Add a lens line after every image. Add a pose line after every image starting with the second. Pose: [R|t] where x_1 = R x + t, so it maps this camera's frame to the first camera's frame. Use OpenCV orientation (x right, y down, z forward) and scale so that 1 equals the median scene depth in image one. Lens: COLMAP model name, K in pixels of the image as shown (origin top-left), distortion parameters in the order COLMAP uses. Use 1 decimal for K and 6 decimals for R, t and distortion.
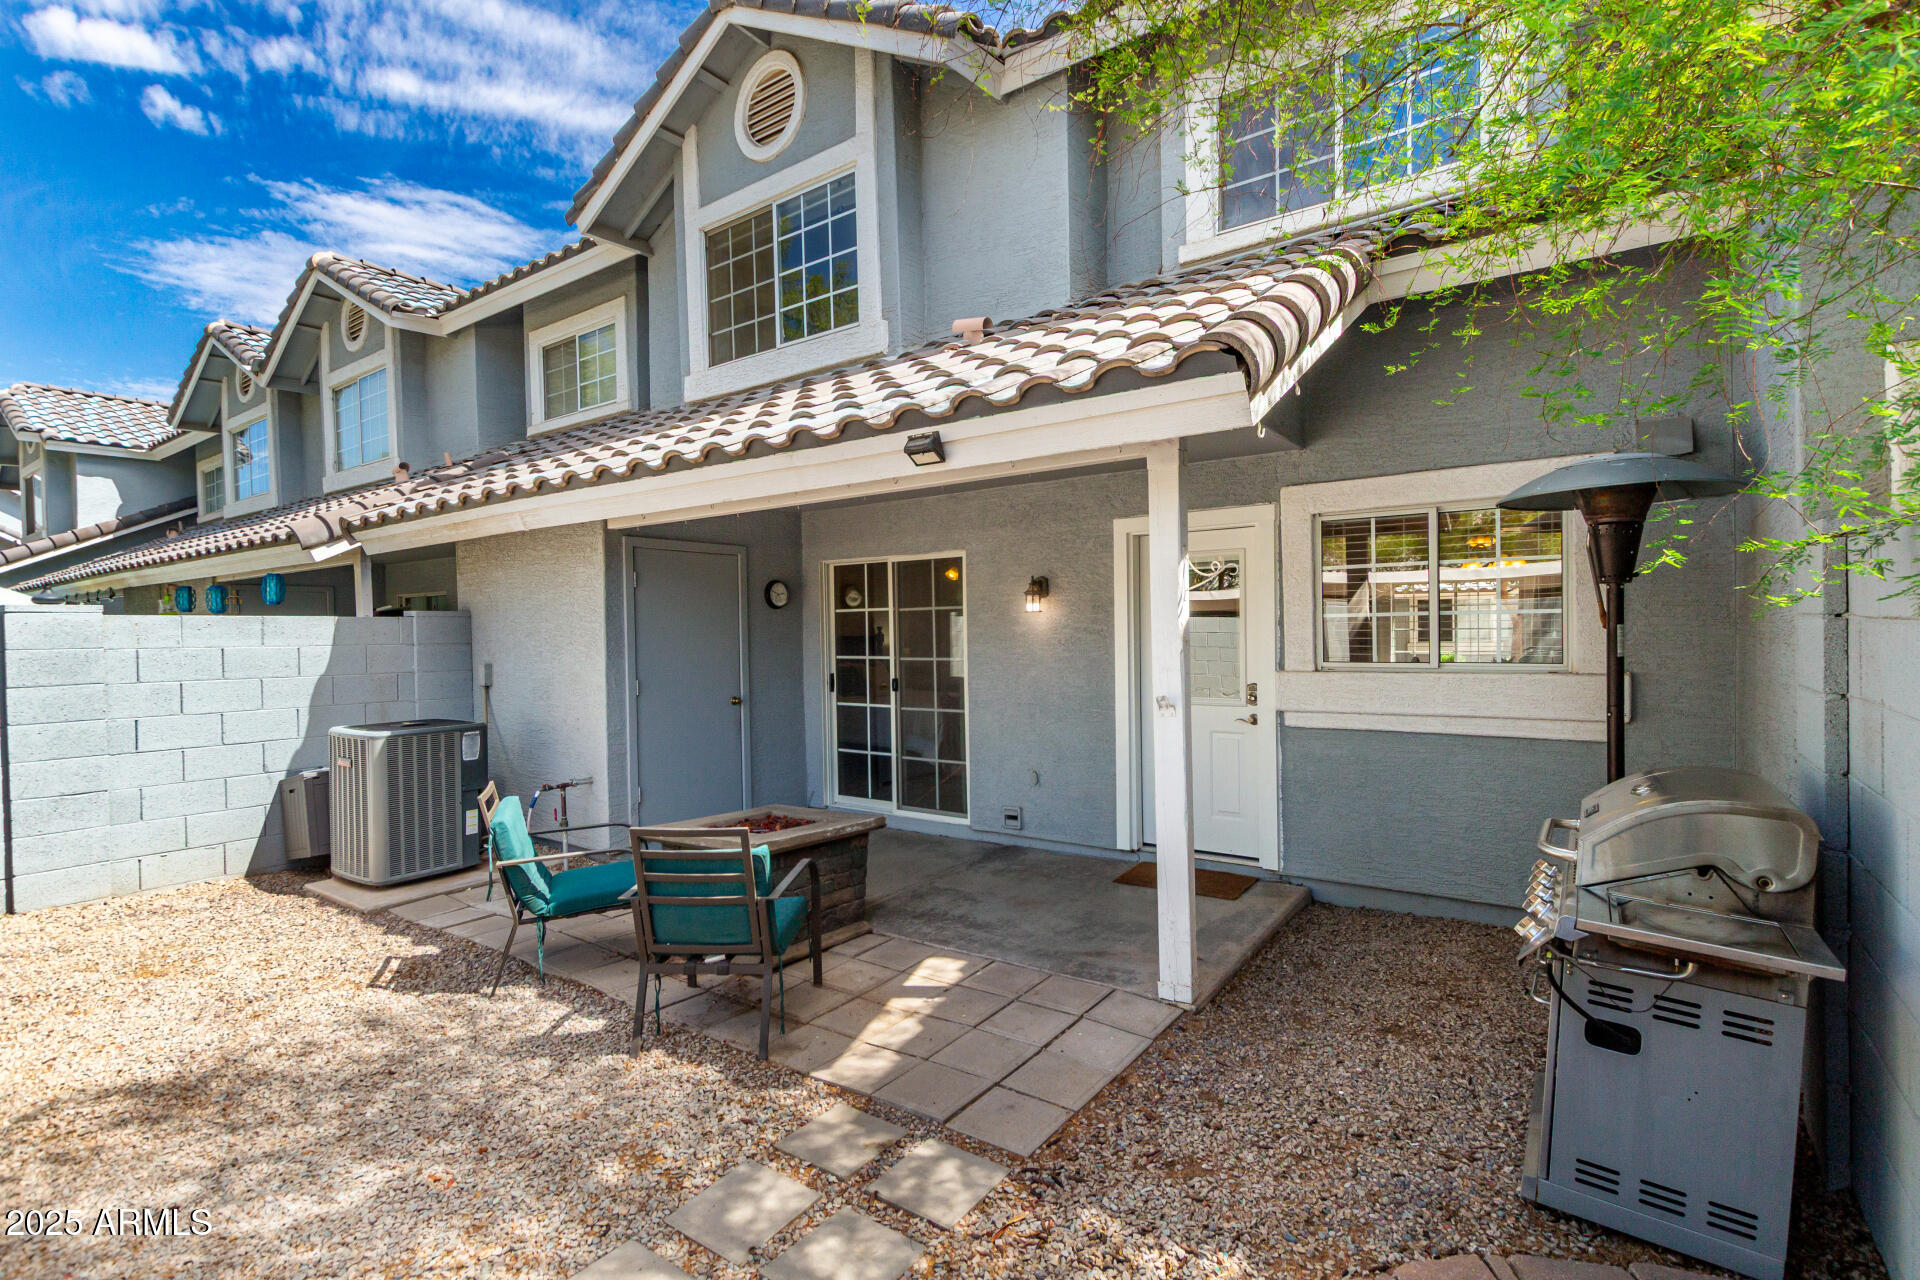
lens RADIAL K [[882.5, 0, 969.1], [0, 882.5, 636.1], [0, 0, 1]] dist [0.004673, 0.000521]
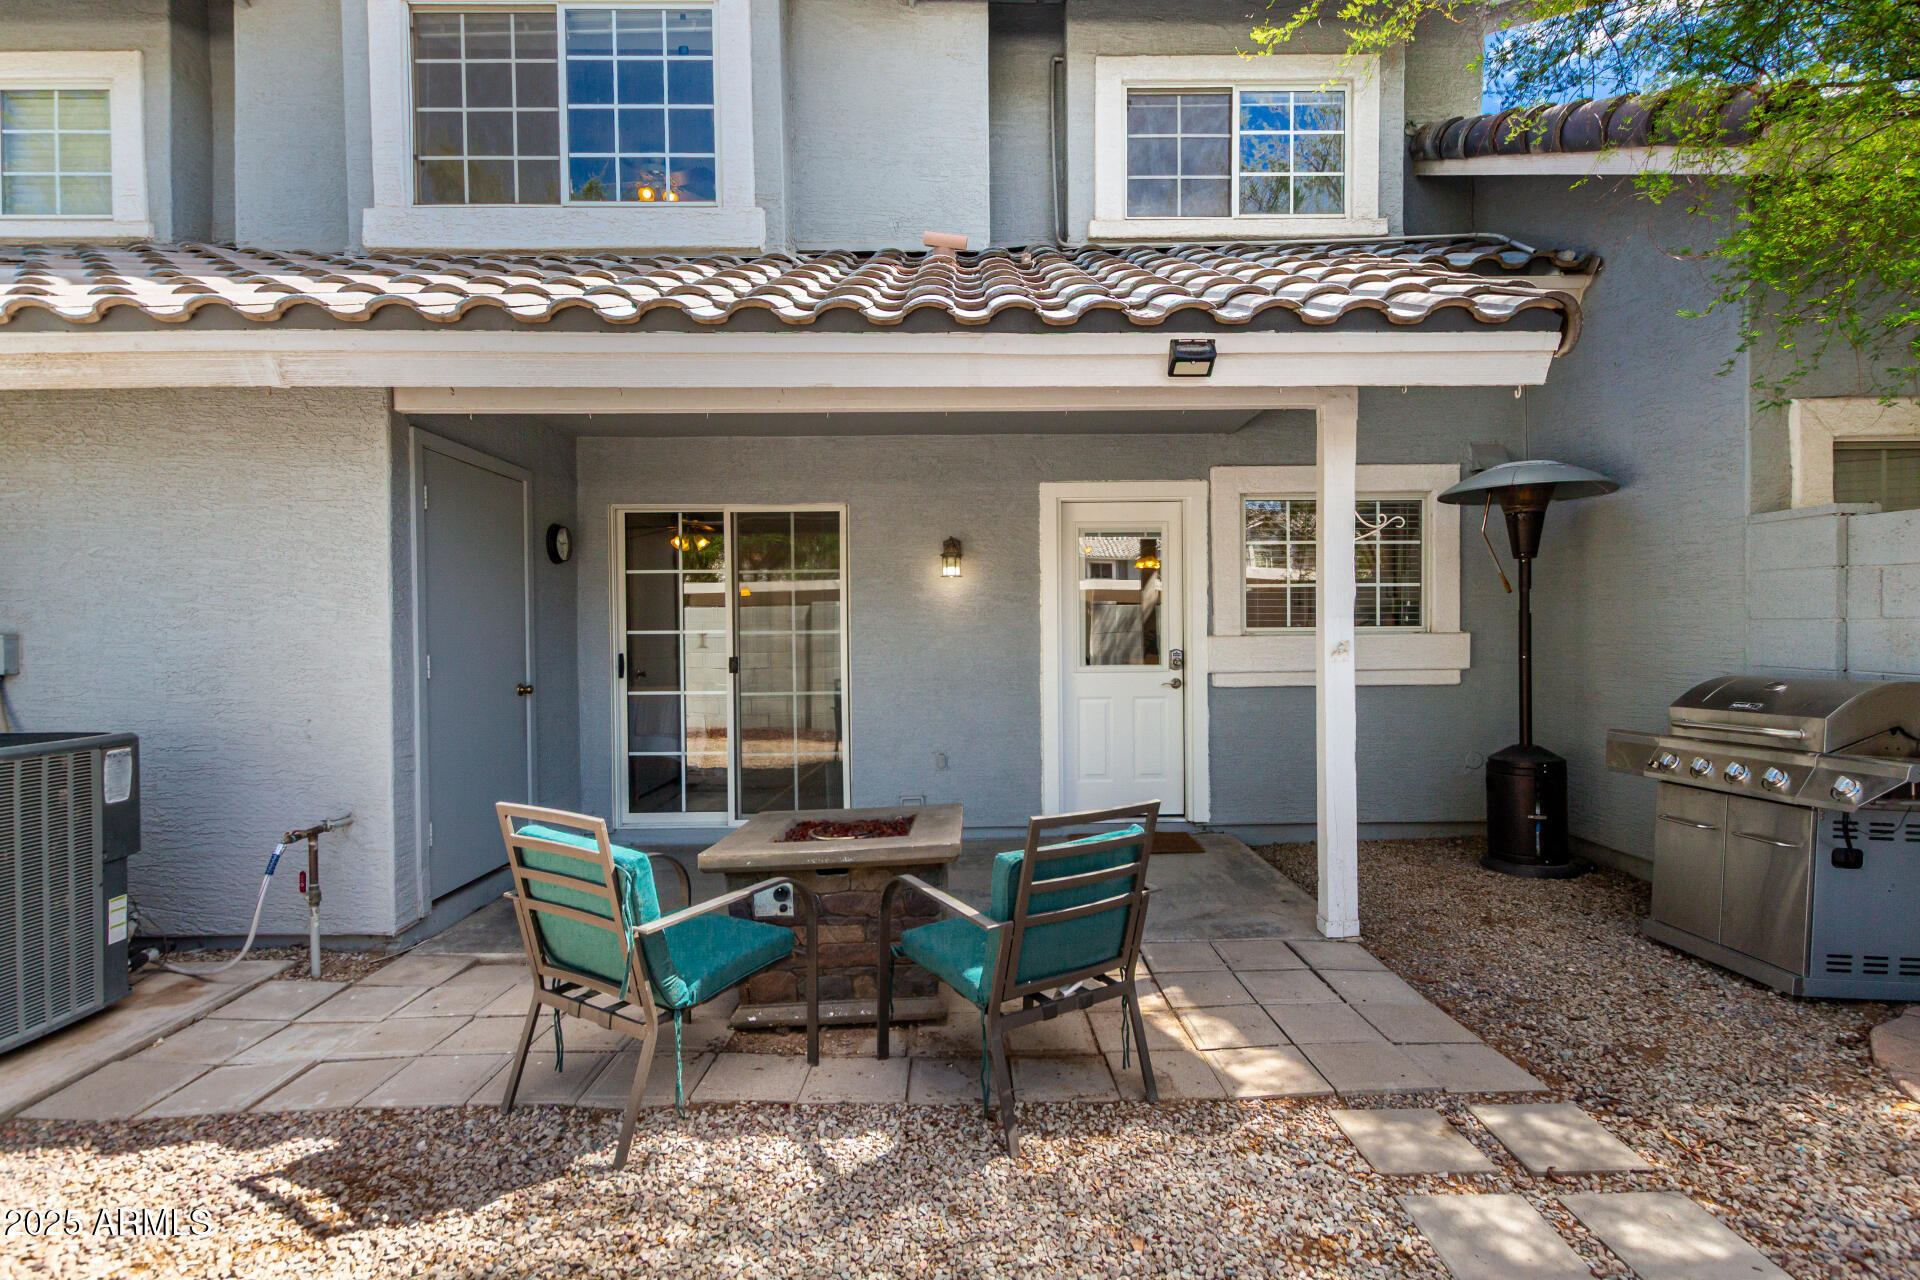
lens RADIAL K [[884.4, 0, 969.3], [0, 884.4, 640.2], [0, 0, 1]] dist [0.003556, -0.000120]
pose [[0.807187, 0.005420, 0.590271, -0.515210], [-0.000422, 0.999963, -0.008606, 0.052480], [-0.590296, 0.006697, 0.807159, 0.295291]]
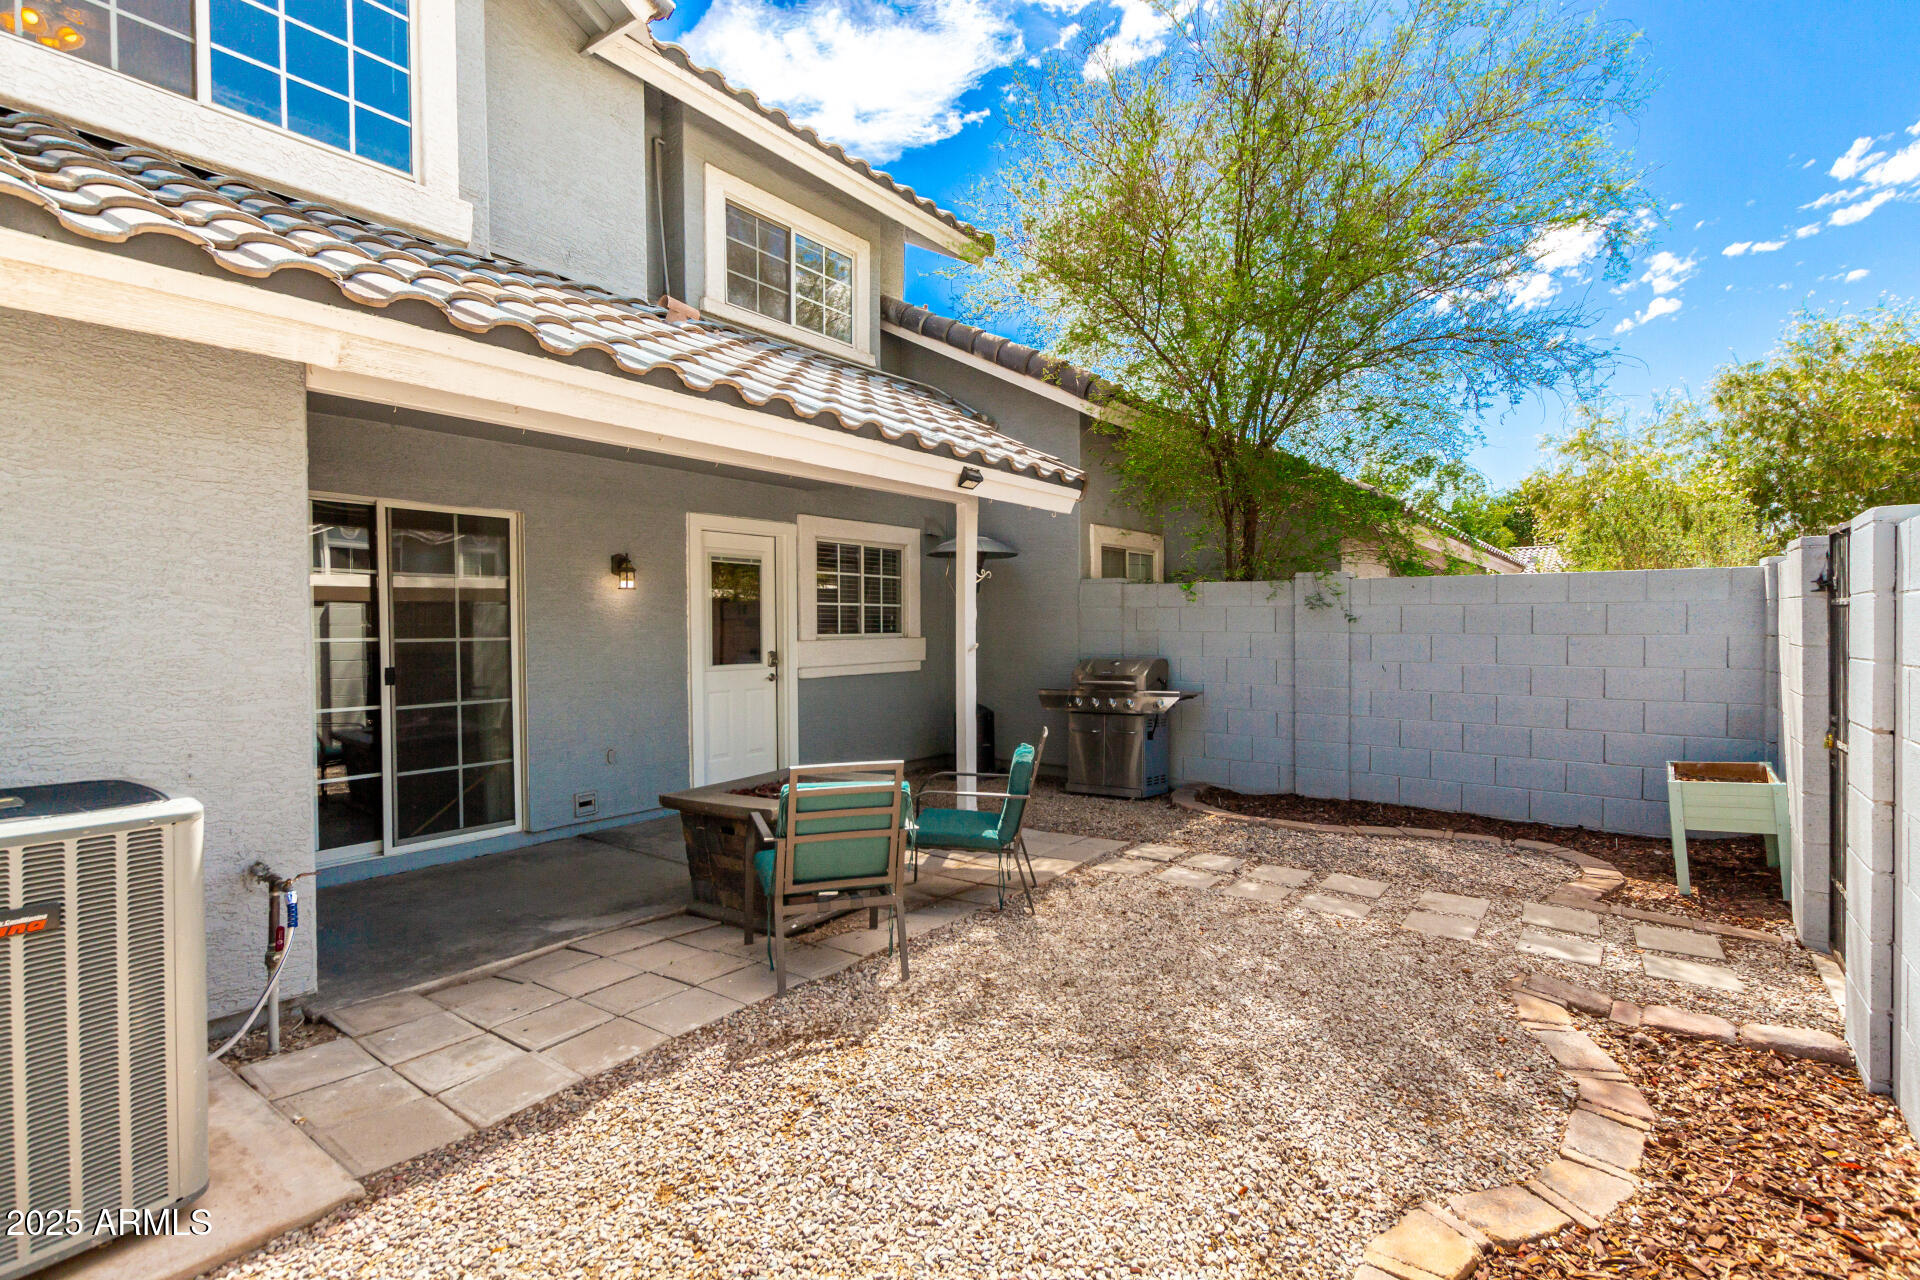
lens RADIAL K [[884.4, 0, 969.3], [0, 884.4, 640.2], [0, 0, 1]] dist [0.003556, -0.000120]
pose [[0.031879, 0.002937, 0.999487, -1.067503], [0.014501, 0.999889, -0.003401, 0.046498], [-0.999387, 0.014602, 0.031833, 0.663297]]
